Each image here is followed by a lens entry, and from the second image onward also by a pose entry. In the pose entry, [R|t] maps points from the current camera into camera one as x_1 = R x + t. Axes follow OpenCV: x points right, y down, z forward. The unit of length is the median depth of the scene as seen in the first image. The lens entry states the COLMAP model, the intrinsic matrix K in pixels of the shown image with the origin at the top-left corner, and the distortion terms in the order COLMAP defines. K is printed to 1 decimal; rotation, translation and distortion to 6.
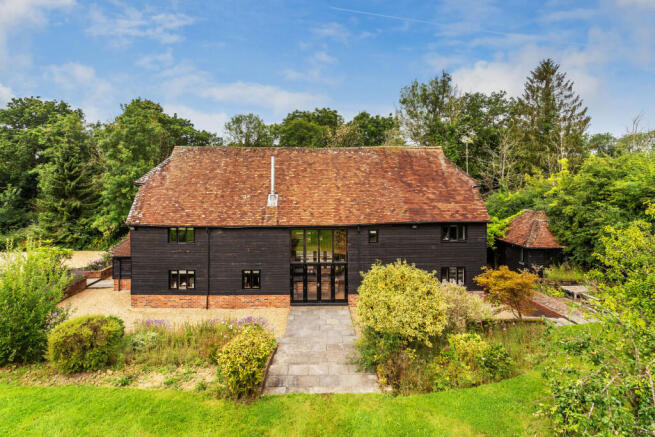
lens RADIAL K [[342.6, 0, 326.3], [0, 342.6, 172.0], [0, 0, 1]] dist [0.002163, 0.000819]
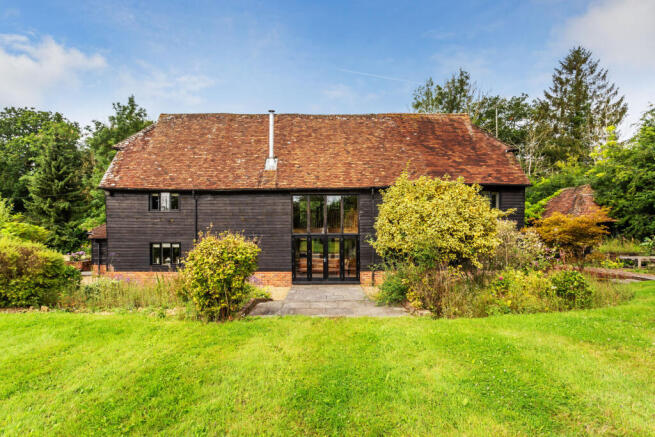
lens RADIAL K [[342.4, 0, 327.5], [0, 342.4, 218.5], [0, 0, 1]] dist [-0.000867, -0.000004]
pose [[0.999839, -0.001429, -0.017895, -0.001360], [0.001532, 0.999982, 0.005725, 0.201758], [0.017887, -0.005752, 0.999823, 0.141061]]
